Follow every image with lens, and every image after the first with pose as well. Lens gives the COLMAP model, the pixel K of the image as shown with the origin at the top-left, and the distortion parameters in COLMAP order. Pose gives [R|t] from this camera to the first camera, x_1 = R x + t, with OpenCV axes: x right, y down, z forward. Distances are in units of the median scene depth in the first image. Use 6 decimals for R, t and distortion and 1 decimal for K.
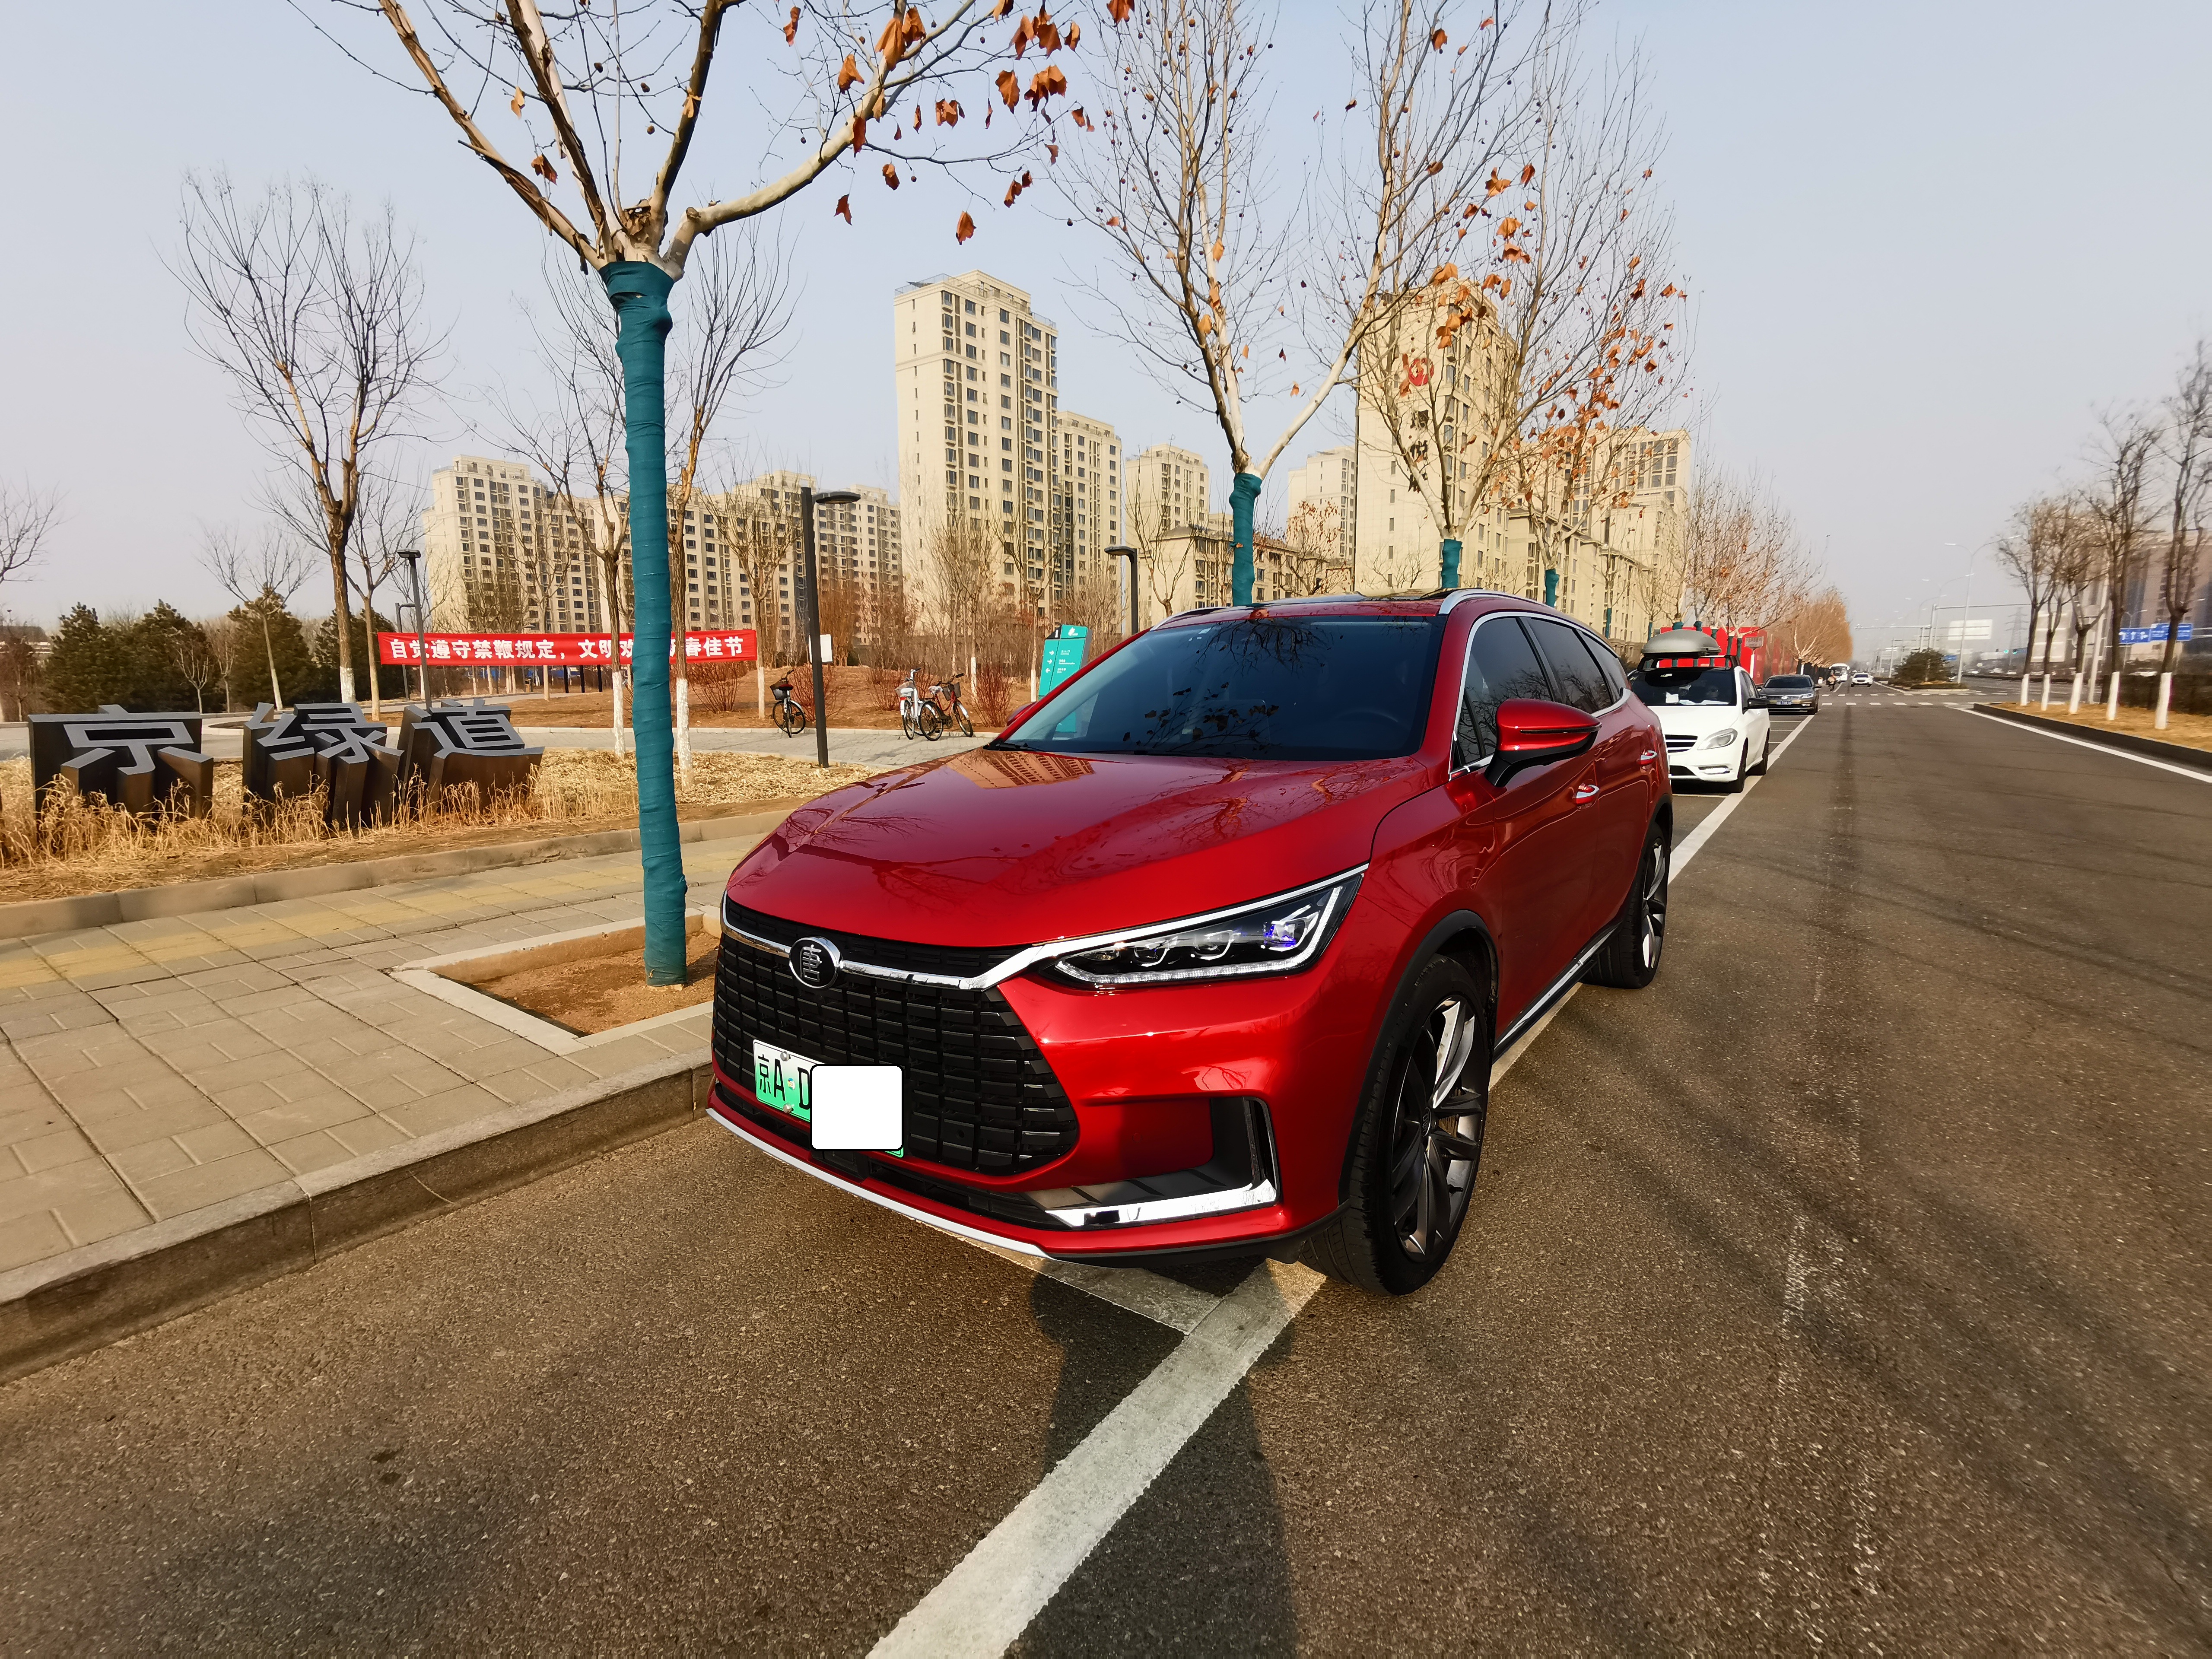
lens RADIAL K [[1018.6, 0, 1106.0], [0, 1018.6, 829.5], [0, 0, 1]] dist [0.002304, 0.000639]
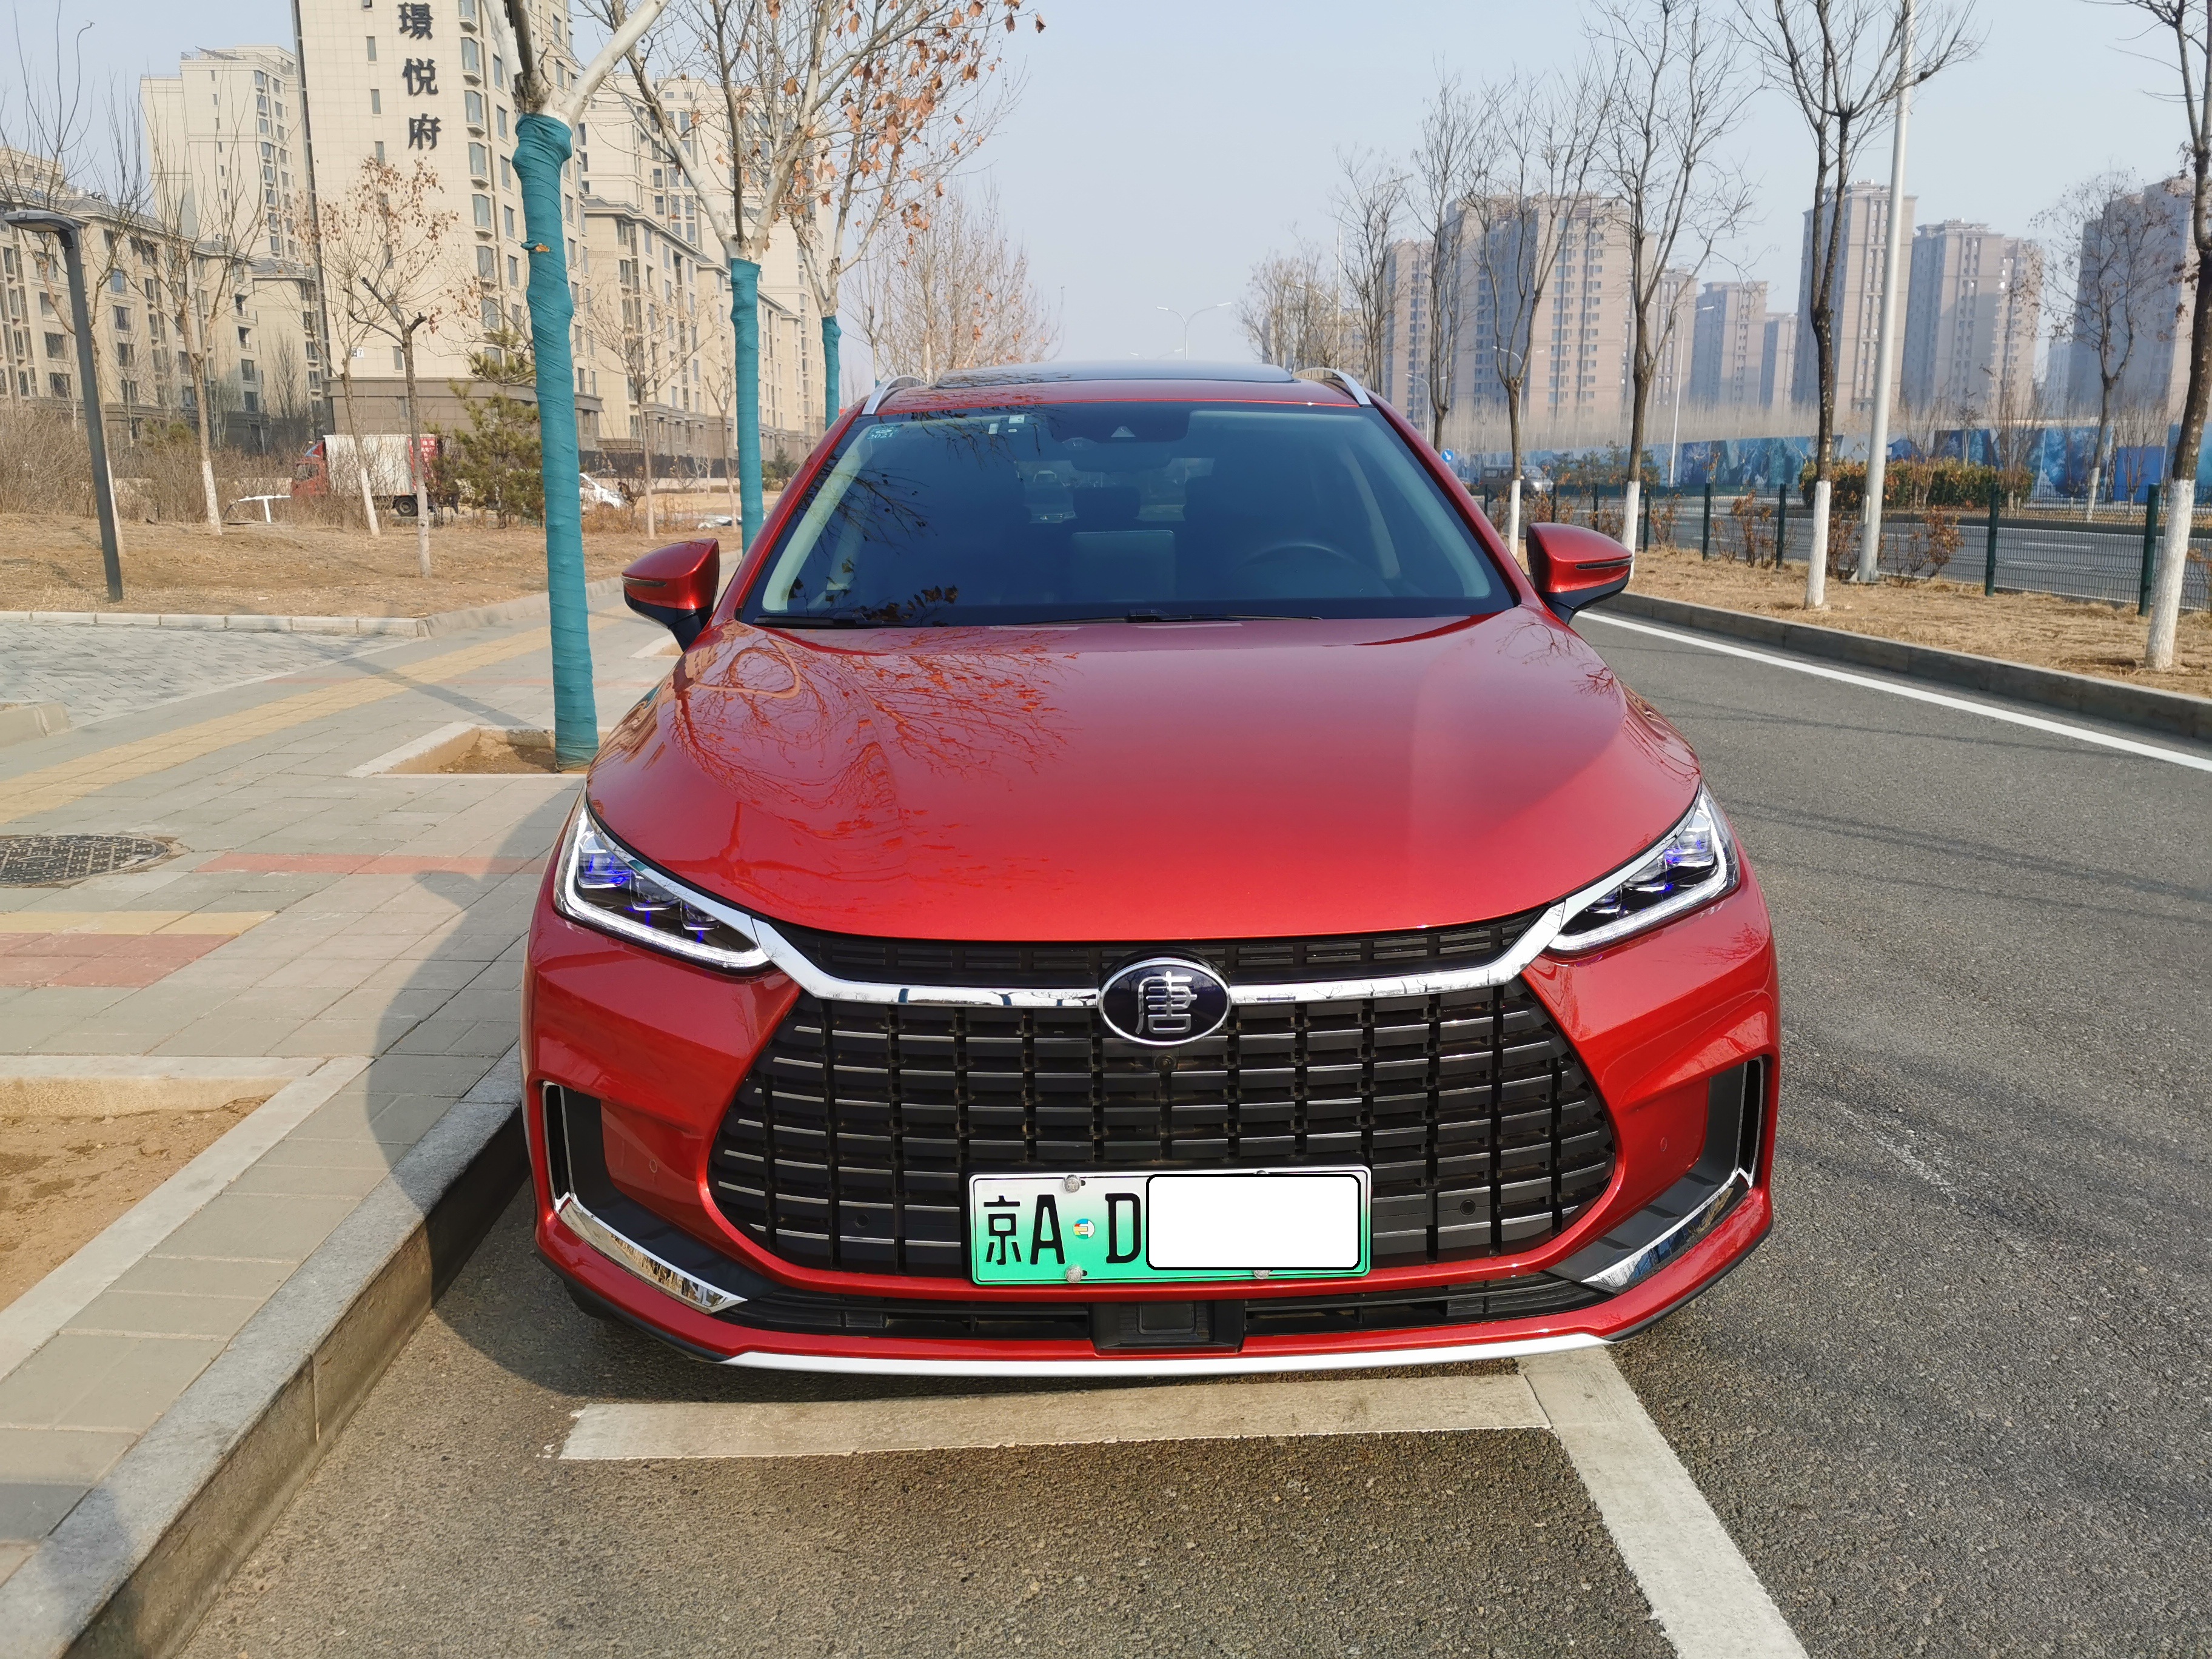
lens RADIAL K [[1690.2, 0, 1111.0], [0, 1690.2, 832.4], [0, 0, 1]] dist [0.060772, -0.073269]
pose [[0.788224, -0.122652, 0.603042, -0.820030], [0.089691, 0.992370, 0.084605, -0.046093], [-0.608817, -0.012600, 0.793210, 0.242503]]
